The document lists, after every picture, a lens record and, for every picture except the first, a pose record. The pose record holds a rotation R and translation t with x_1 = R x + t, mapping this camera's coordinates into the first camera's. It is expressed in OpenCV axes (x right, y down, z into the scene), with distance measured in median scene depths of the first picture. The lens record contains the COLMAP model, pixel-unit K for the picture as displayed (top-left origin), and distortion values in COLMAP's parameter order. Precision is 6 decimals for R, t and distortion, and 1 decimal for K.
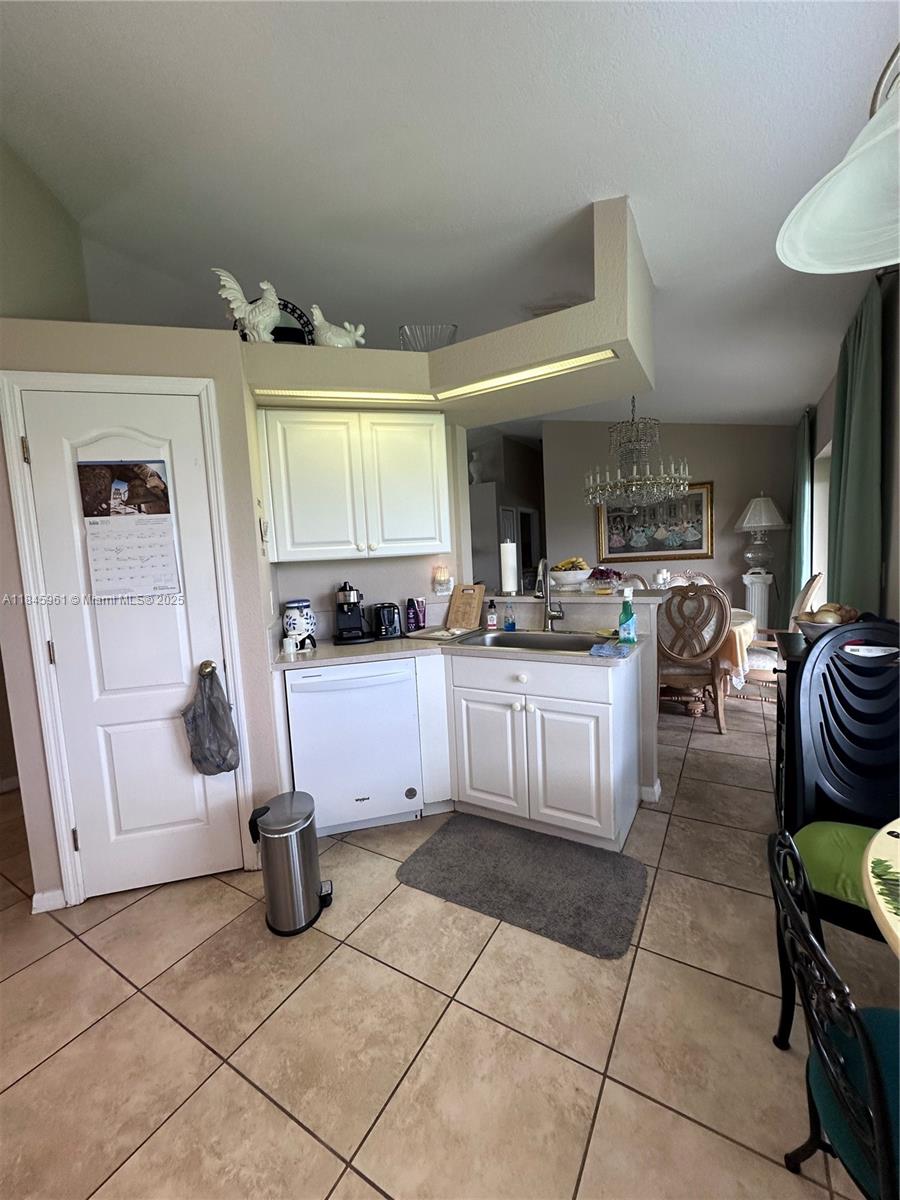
lens RADIAL K [[477.1, 0, 450.0], [0, 477.1, 600.0], [0, 0, 1]] dist [0.002228, 0.000312]
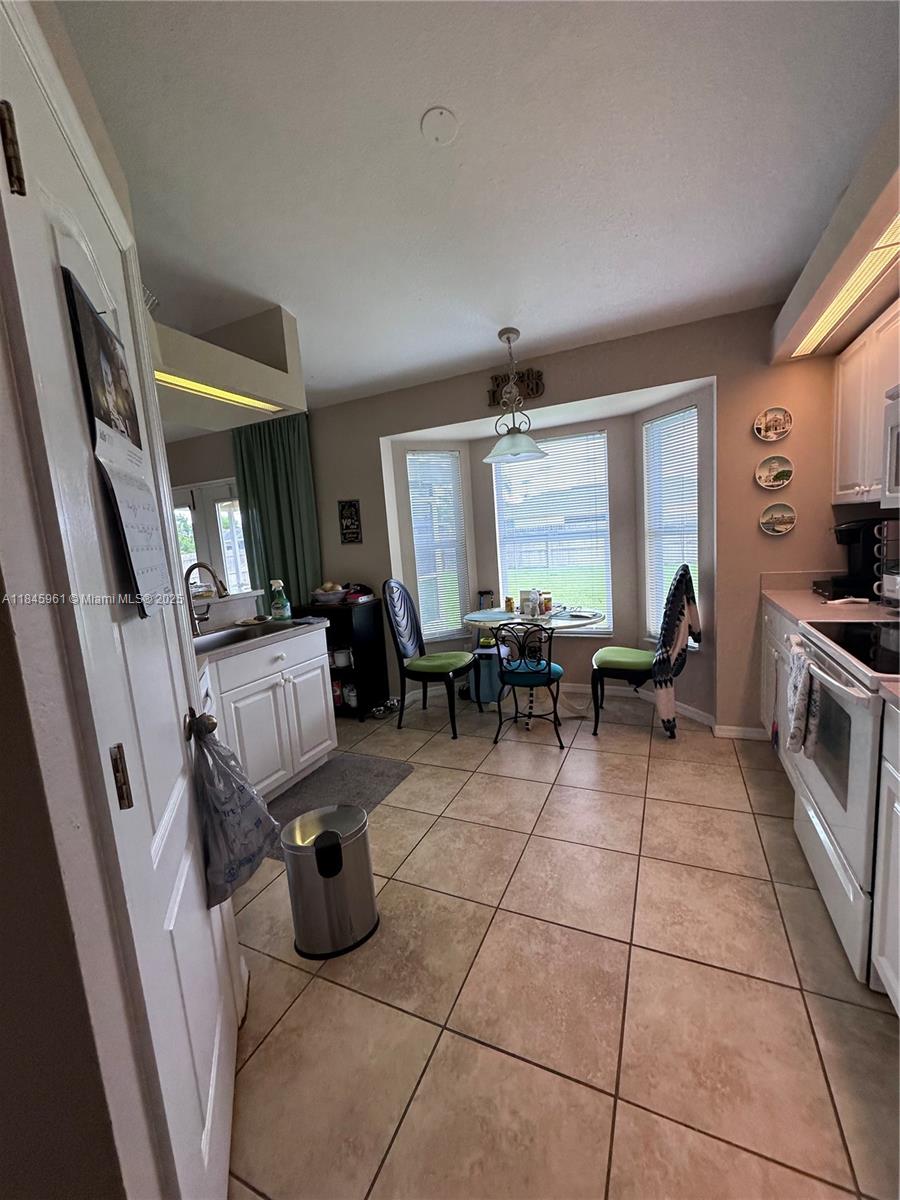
lens RADIAL K [[471.0, 0, 450.0], [0, 471.0, 600.0], [0, 0, 1]] dist [-0.013567, -0.000571]
pose [[-0.104795, -0.073052, 0.991807, -1.171727], [0.169385, 0.981415, 0.090184, -0.009247], [-0.979963, 0.177448, -0.090473, 0.763050]]
